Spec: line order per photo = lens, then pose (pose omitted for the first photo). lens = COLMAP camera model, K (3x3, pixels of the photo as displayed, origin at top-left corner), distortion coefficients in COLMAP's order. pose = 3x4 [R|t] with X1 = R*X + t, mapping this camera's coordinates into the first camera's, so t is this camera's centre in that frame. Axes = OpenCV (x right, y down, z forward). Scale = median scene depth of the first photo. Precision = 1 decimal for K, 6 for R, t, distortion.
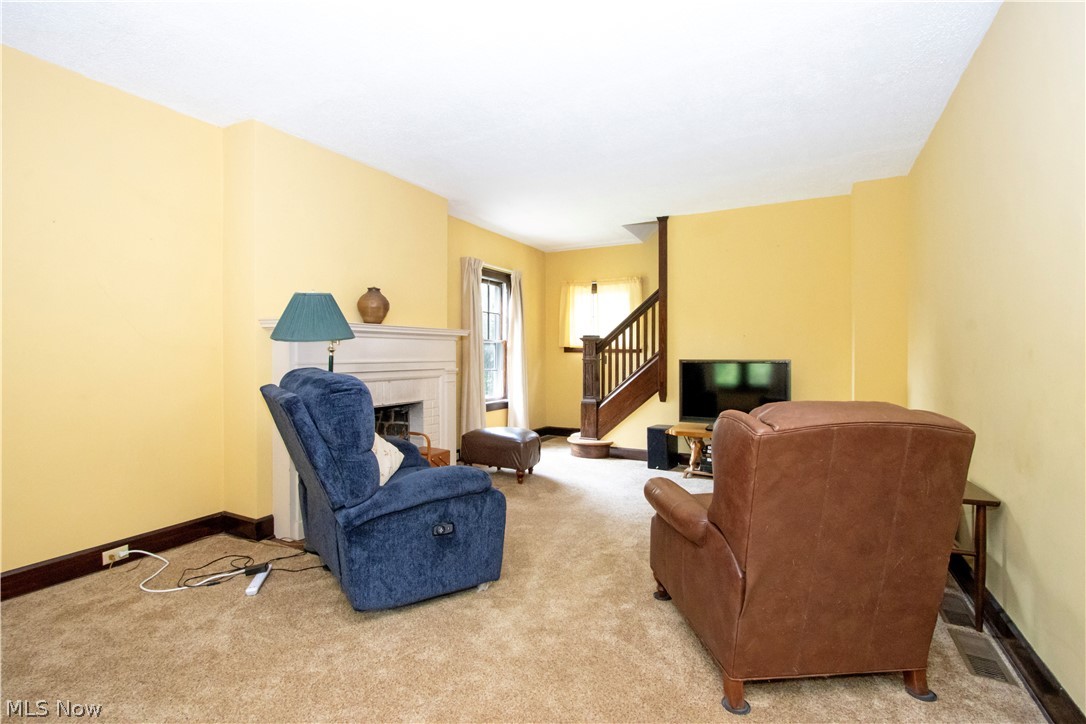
lens RADIAL K [[499.3, 0, 537.4], [0, 499.3, 353.8], [0, 0, 1]] dist [-0.022443, 0.004736]
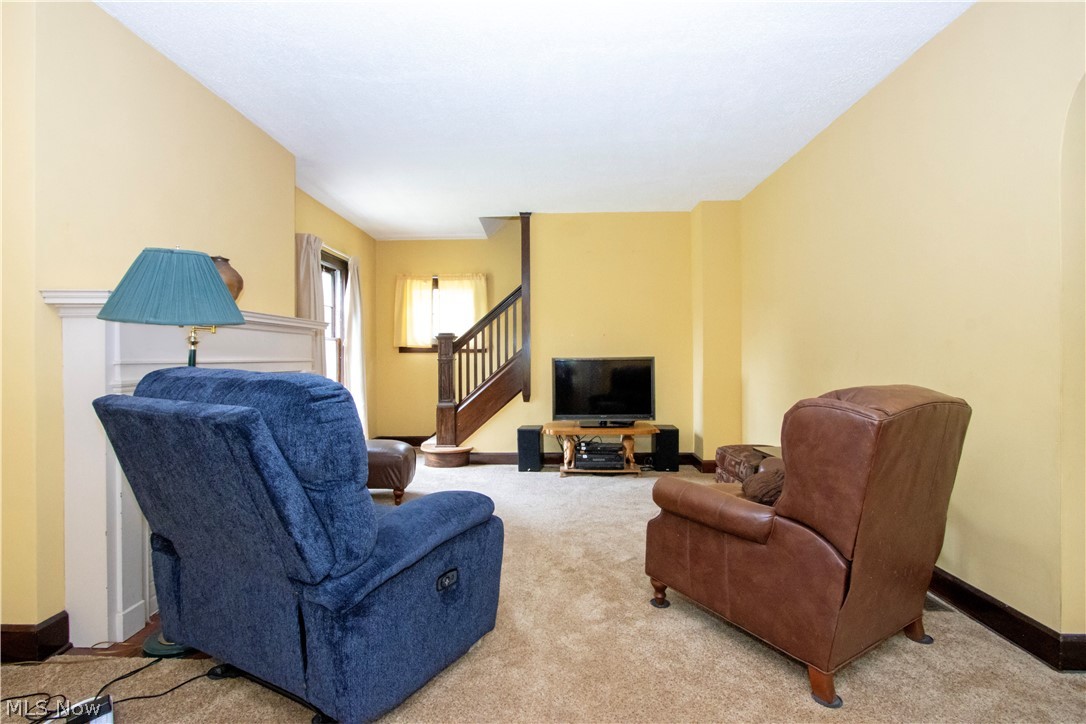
lens RADIAL K [[499.3, 0, 537.4], [0, 499.3, 353.8], [0, 0, 1]] dist [-0.022443, 0.004736]
pose [[0.894145, -0.002478, 0.447770, -0.181973], [0.006328, 0.999955, -0.007104, 0.010032], [-0.447733, 0.009186, 0.894120, 0.125560]]
